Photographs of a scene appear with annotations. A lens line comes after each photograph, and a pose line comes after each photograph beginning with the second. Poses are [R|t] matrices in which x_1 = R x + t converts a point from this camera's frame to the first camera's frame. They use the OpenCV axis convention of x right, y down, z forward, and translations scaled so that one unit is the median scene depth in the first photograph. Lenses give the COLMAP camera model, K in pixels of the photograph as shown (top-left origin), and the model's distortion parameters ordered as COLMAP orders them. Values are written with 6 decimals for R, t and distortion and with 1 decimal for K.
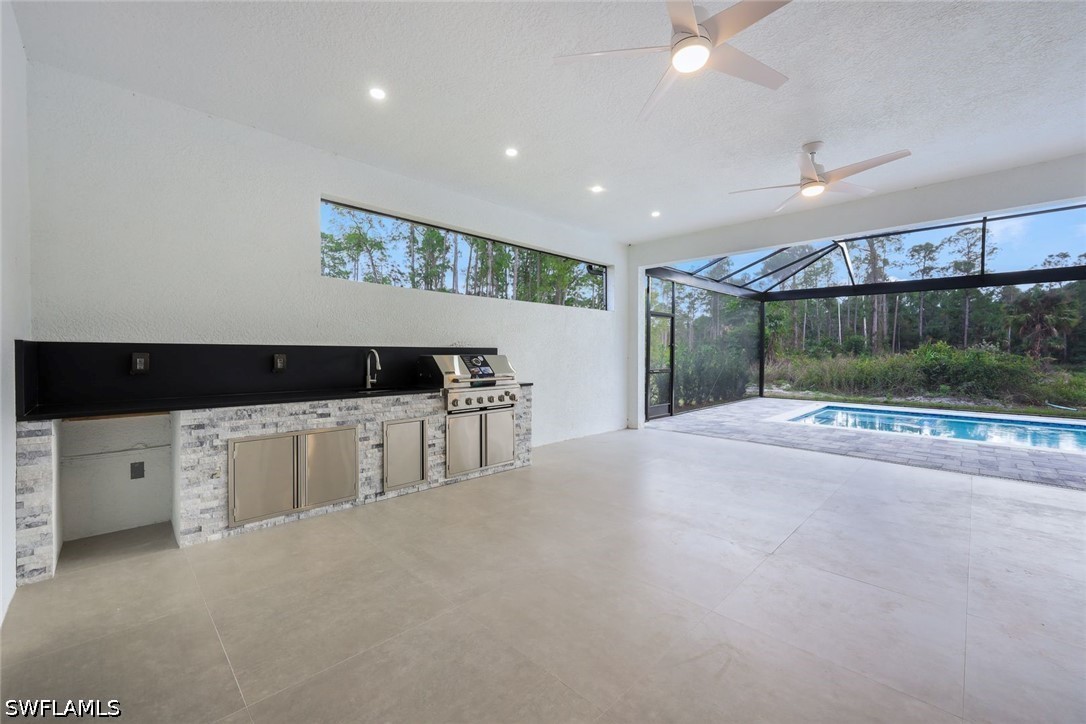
lens RADIAL K [[436.0, 0, 532.2], [0, 436.0, 356.9], [0, 0, 1]] dist [0.002423, 0.000576]
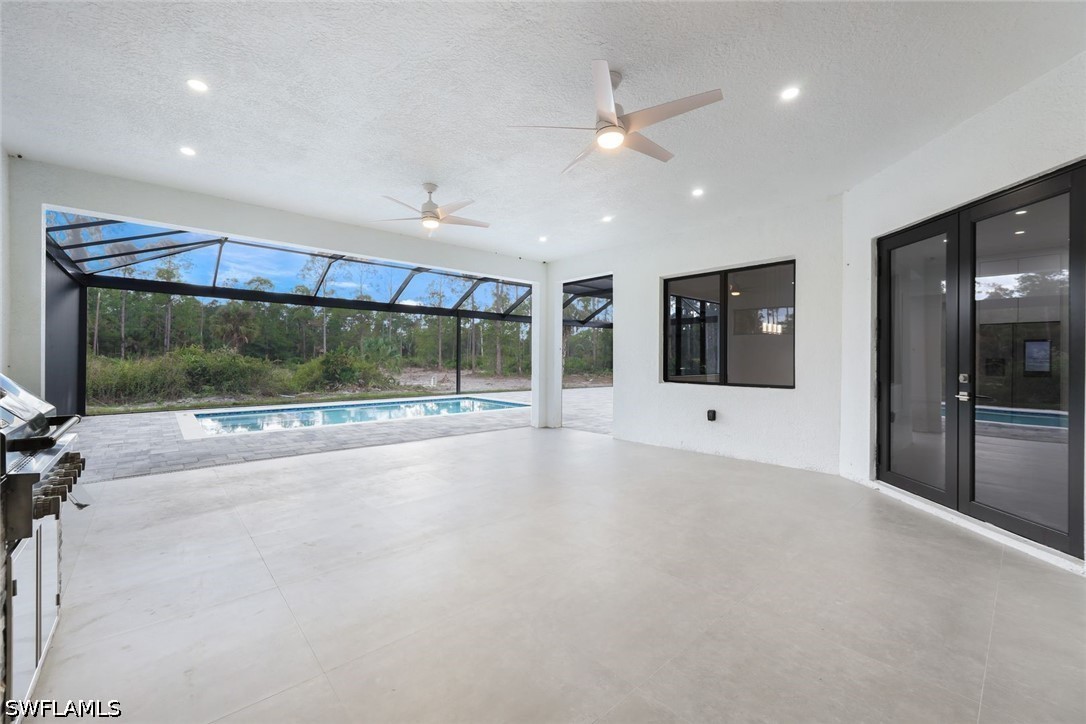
lens RADIAL K [[436.0, 0, 542.1], [0, 436.0, 360.1], [0, 0, 1]] dist [0.002423, 0.000576]
pose [[0.049340, -0.005354, 0.998768, -0.093181], [0.003176, 0.999981, 0.005204, -0.001900], [-0.998777, 0.002916, 0.049356, 0.109568]]
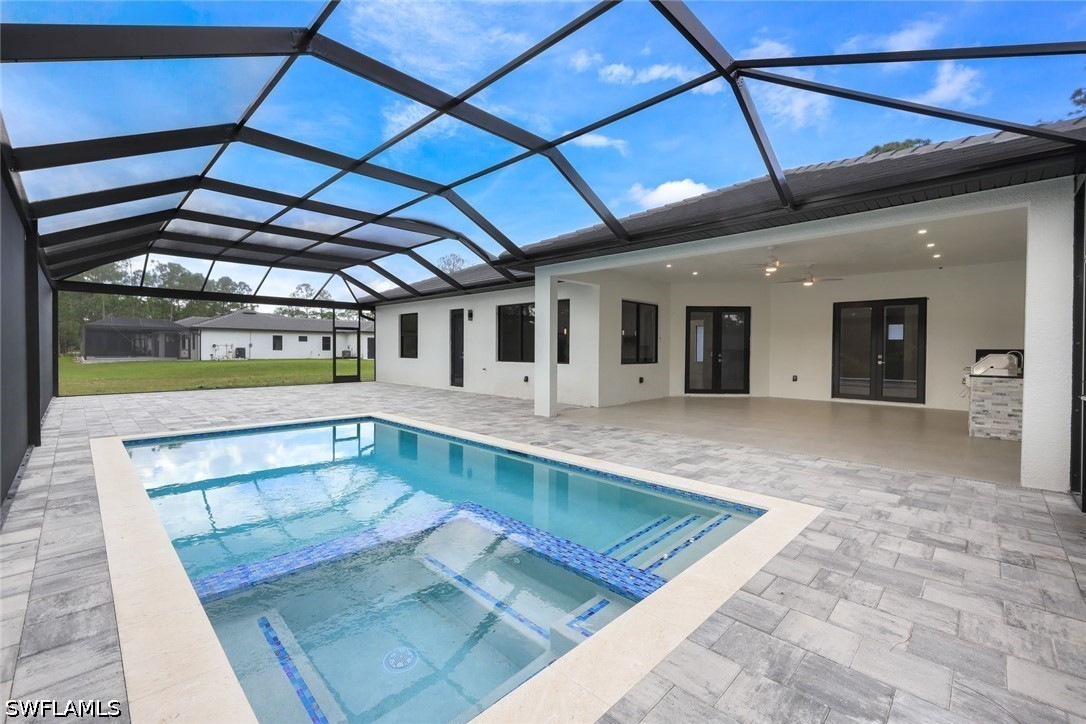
lens RADIAL K [[457.3, 0, 534.8], [0, 457.3, 360.7], [0, 0, 1]] dist [0.002498, 0.000122]
pose [[-0.999912, -0.007460, -0.011005, 0.306076], [-0.007804, 0.999473, 0.031519, -0.003464], [0.010764, 0.031603, -0.999443, 0.537521]]
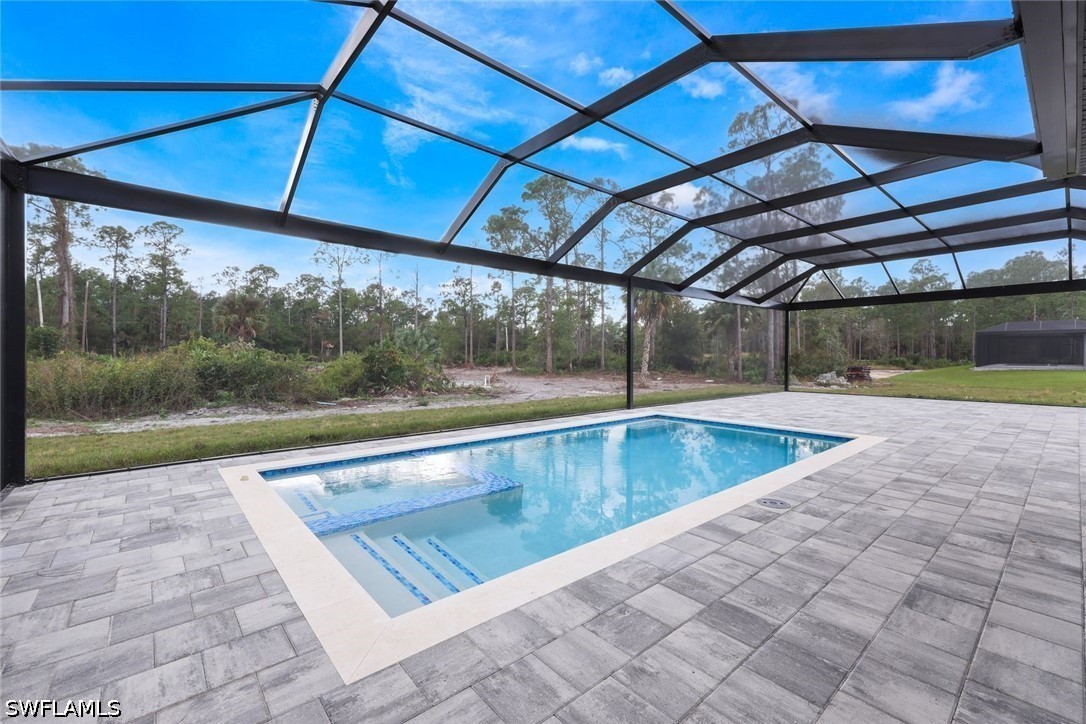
lens RADIAL K [[457.3, 0, 540.3], [0, 457.3, 358.1], [0, 0, 1]] dist [0.002498, 0.000122]
pose [[0.065640, -0.011164, 0.997781, 0.124129], [0.006624, 0.999920, 0.010752, -0.001078], [-0.997821, 0.005904, 0.065709, 0.336131]]
